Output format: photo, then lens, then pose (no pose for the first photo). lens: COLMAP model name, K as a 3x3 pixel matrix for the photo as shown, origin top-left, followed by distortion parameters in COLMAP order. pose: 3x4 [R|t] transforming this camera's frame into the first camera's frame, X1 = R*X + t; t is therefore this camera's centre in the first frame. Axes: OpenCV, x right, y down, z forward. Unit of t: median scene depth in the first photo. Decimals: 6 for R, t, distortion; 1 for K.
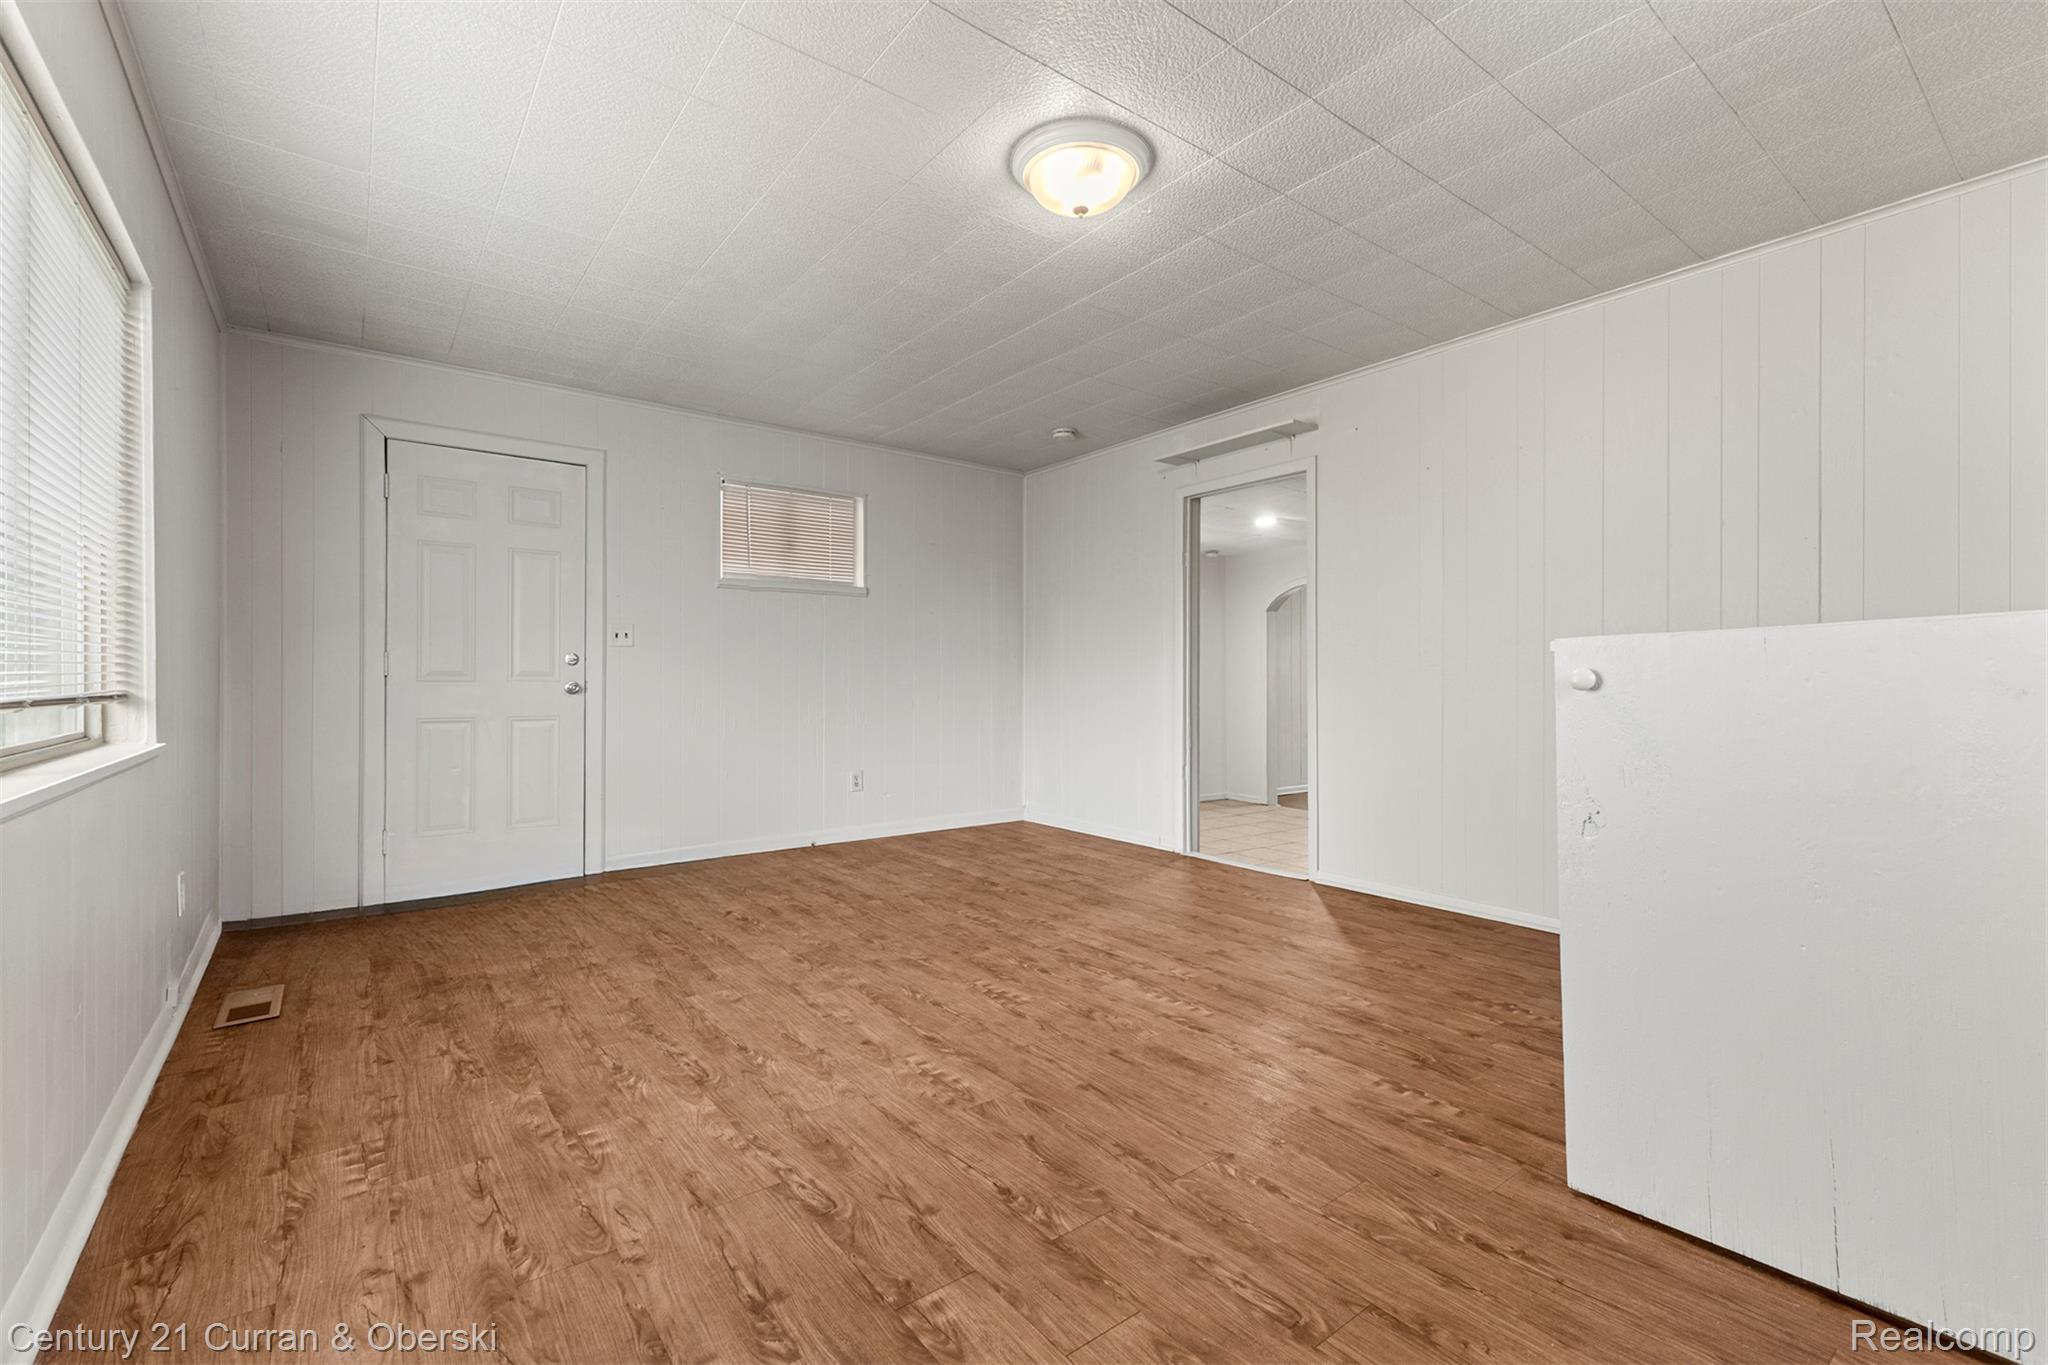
lens RADIAL K [[888.7, 0, 1022.4], [0, 888.7, 661.4], [0, 0, 1]] dist [0.003456, 0.000121]
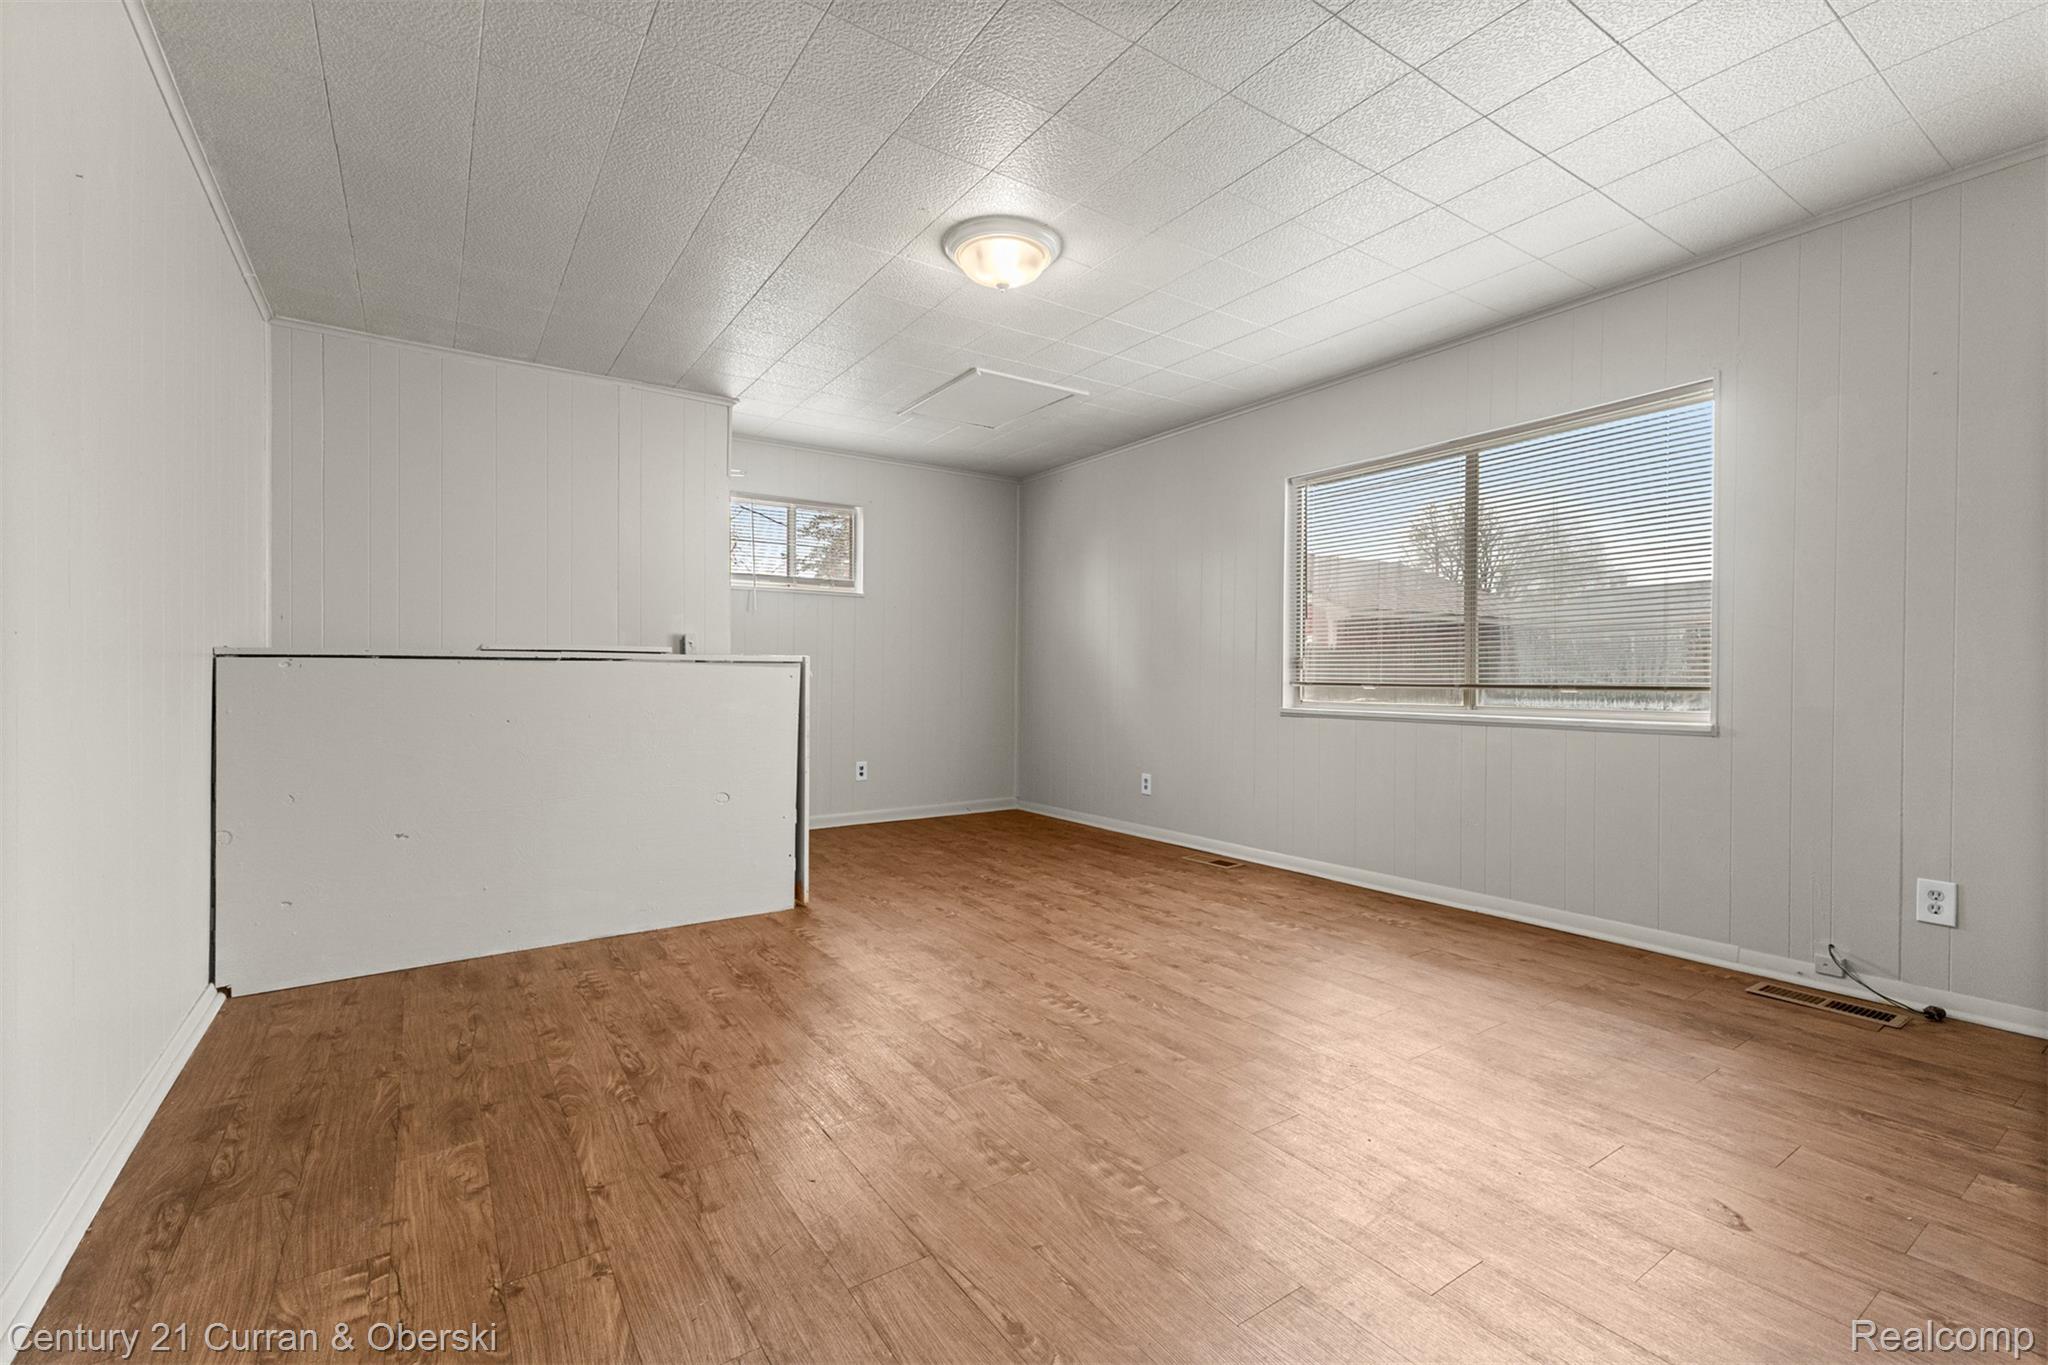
lens RADIAL K [[882.3, 0, 1025.1], [0, 882.3, 674.0], [0, 0, 1]] dist [0.007817, -0.003833]
pose [[-0.998574, -0.000503, 0.053387, -0.028393], [-0.001688, 0.999753, -0.022150, 0.041939], [-0.053363, -0.022209, -0.998328, 2.036101]]
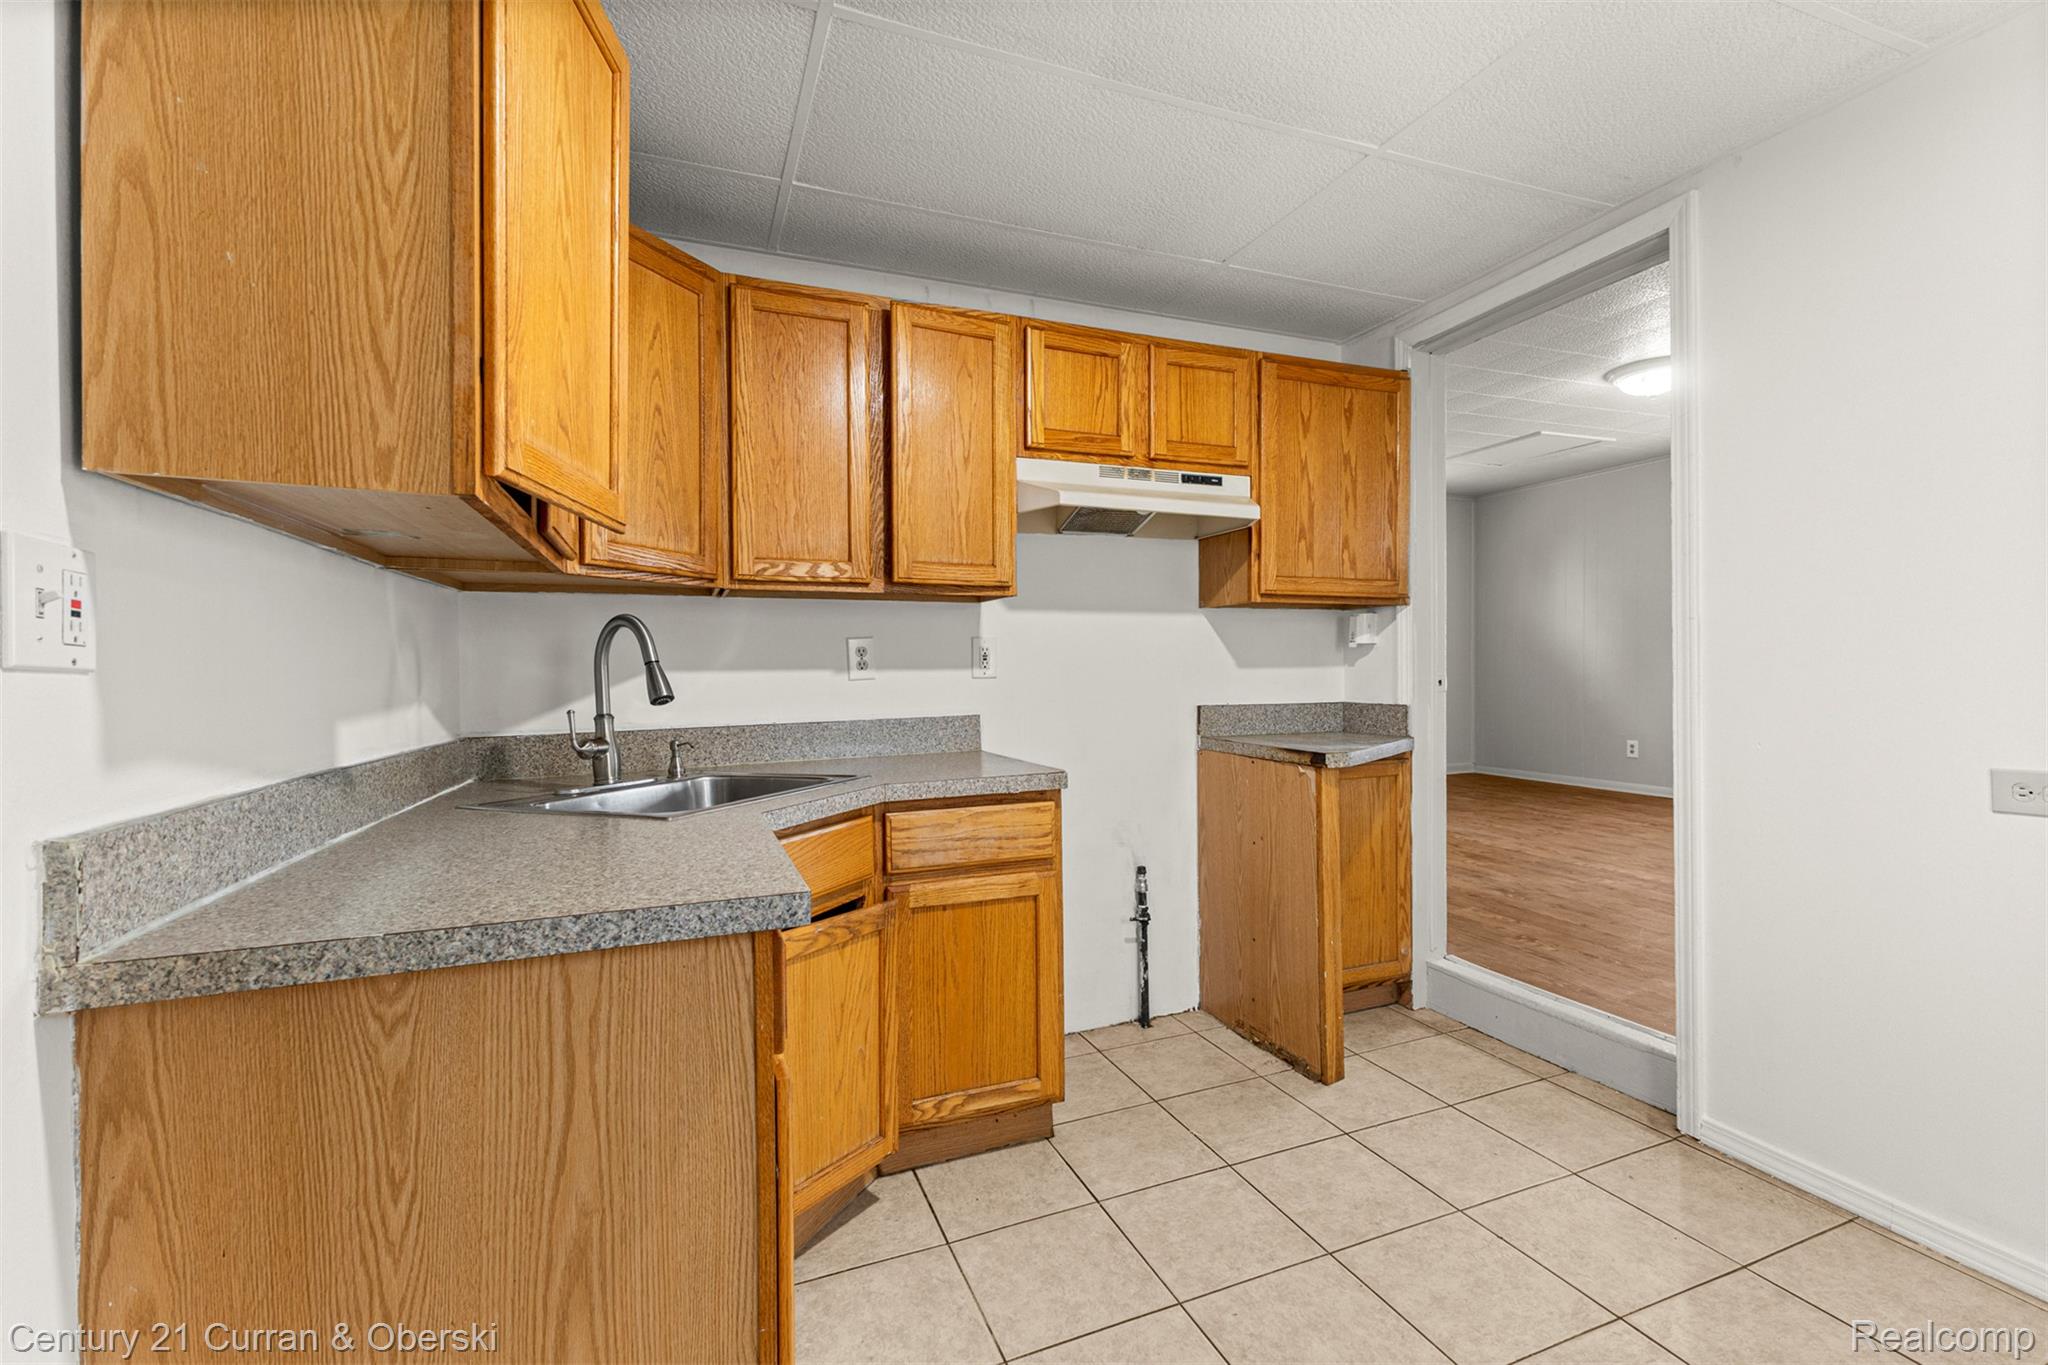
lens RADIAL K [[896.5, 0, 1026.9], [0, 896.5, 677.9], [0, 0, 1]] dist [0.007334, -0.000769]
pose [[-0.961937, 0.007602, 0.273165, 0.712073], [0.006926, 0.999970, -0.003437, 0.047977], [-0.273183, -0.001414, -0.961961, 2.841648]]
